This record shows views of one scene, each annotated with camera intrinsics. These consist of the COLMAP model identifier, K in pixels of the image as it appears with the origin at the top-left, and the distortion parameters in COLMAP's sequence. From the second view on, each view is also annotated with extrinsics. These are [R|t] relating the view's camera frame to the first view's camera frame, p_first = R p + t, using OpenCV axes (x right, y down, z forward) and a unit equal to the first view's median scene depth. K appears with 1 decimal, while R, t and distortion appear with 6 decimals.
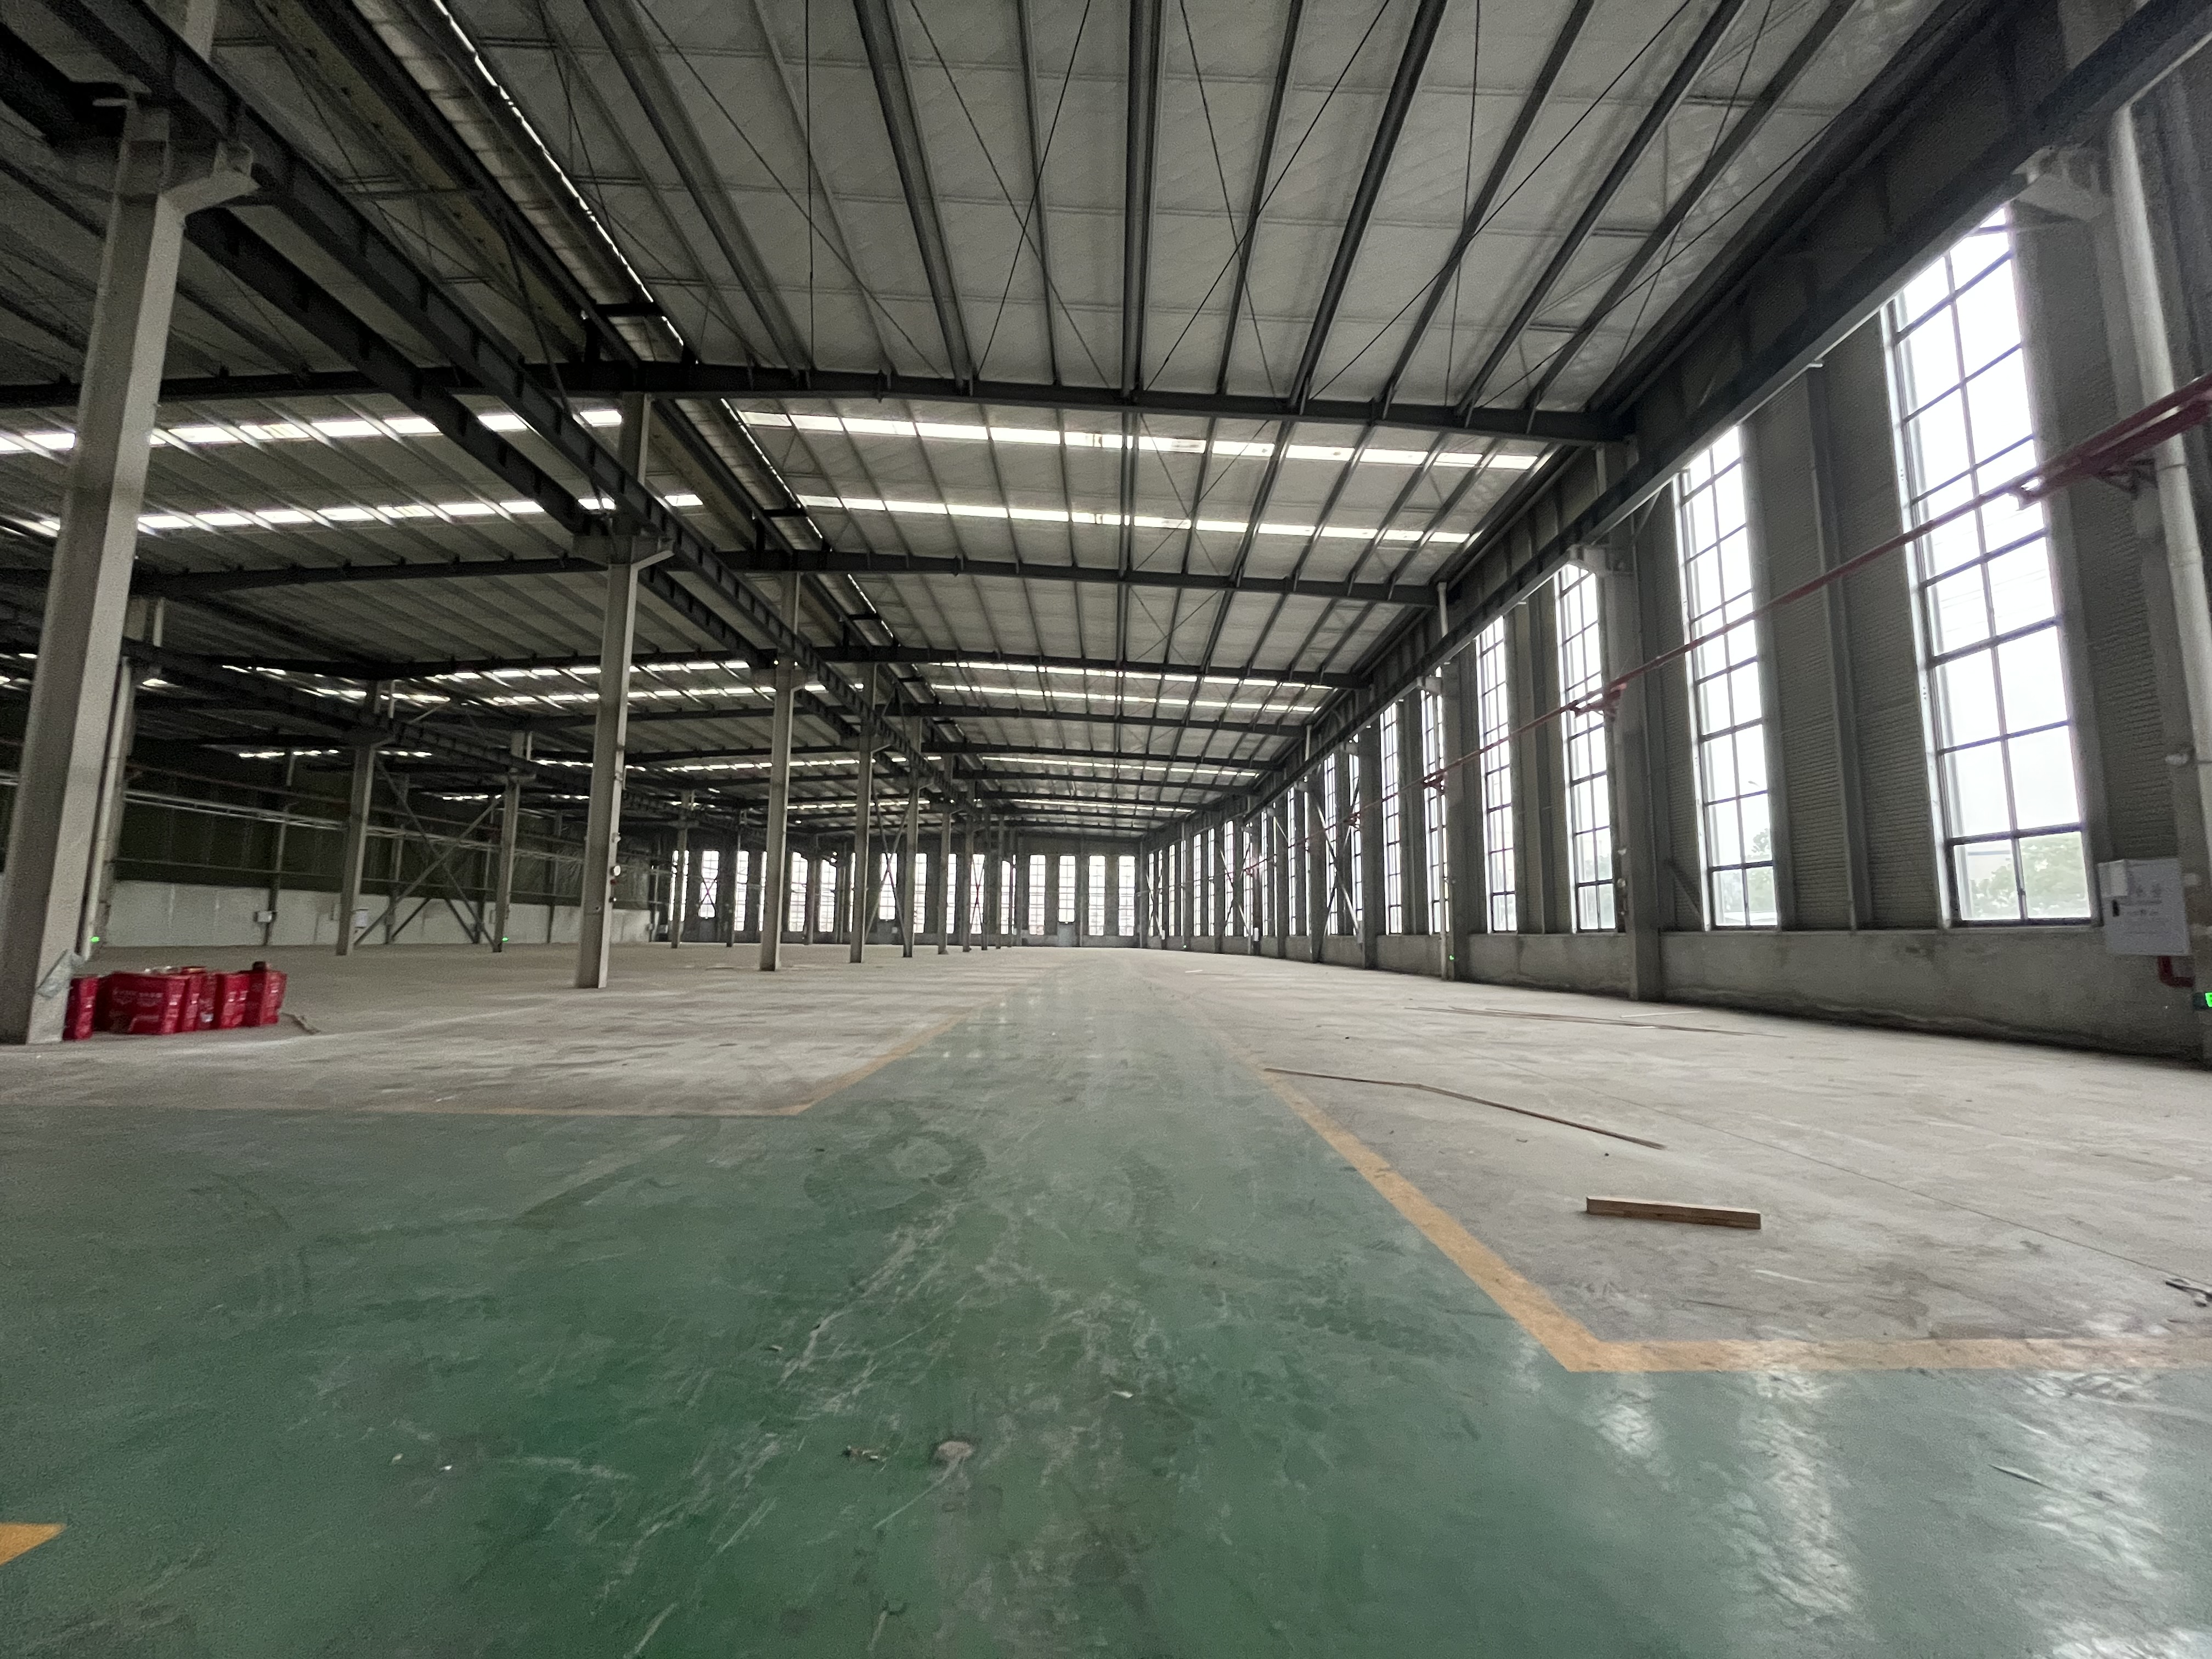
lens RADIAL K [[897.7, 0, 1097.9], [0, 897.7, 837.7], [0, 0, 1]] dist [-0.000522, -0.000272]
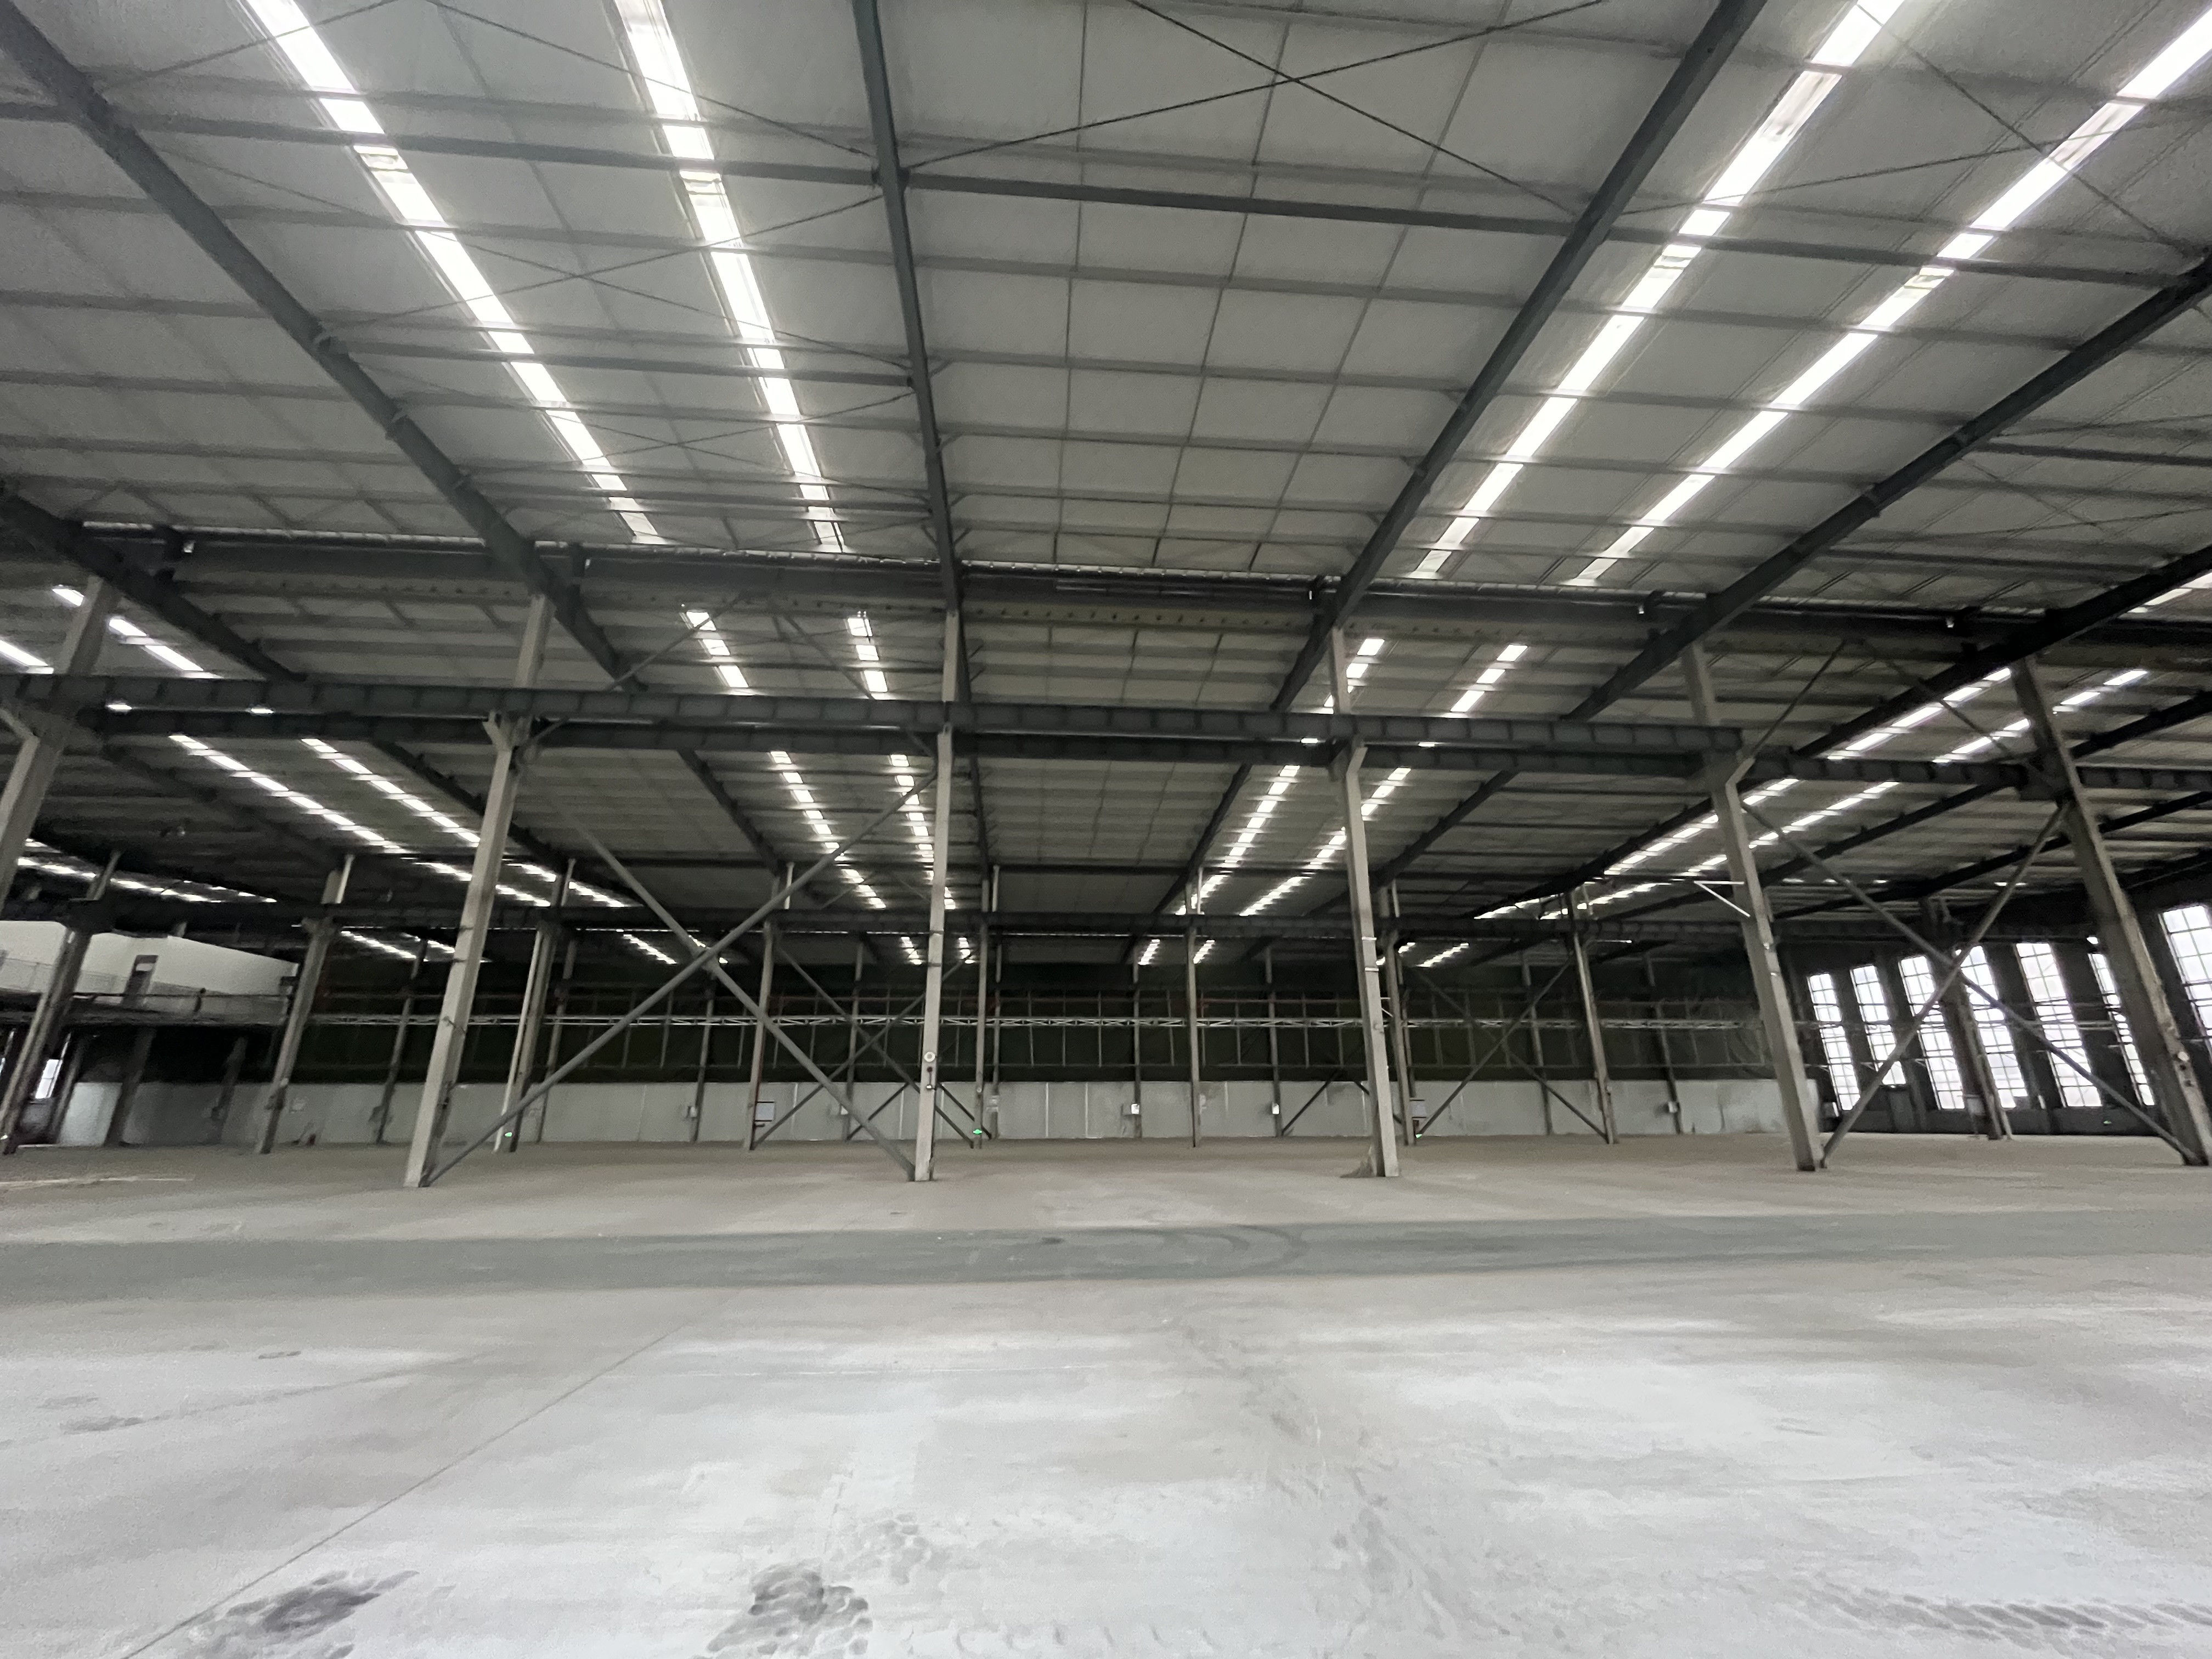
lens RADIAL K [[897.7, 0, 1097.9], [0, 897.7, 837.7], [0, 0, 1]] dist [-0.000522, -0.000272]
pose [[0.095591, -0.317085, -0.943567, 0.350595], [0.122962, 0.944410, -0.304911, 0.052365], [0.987797, -0.086876, 0.129267, 0.426113]]
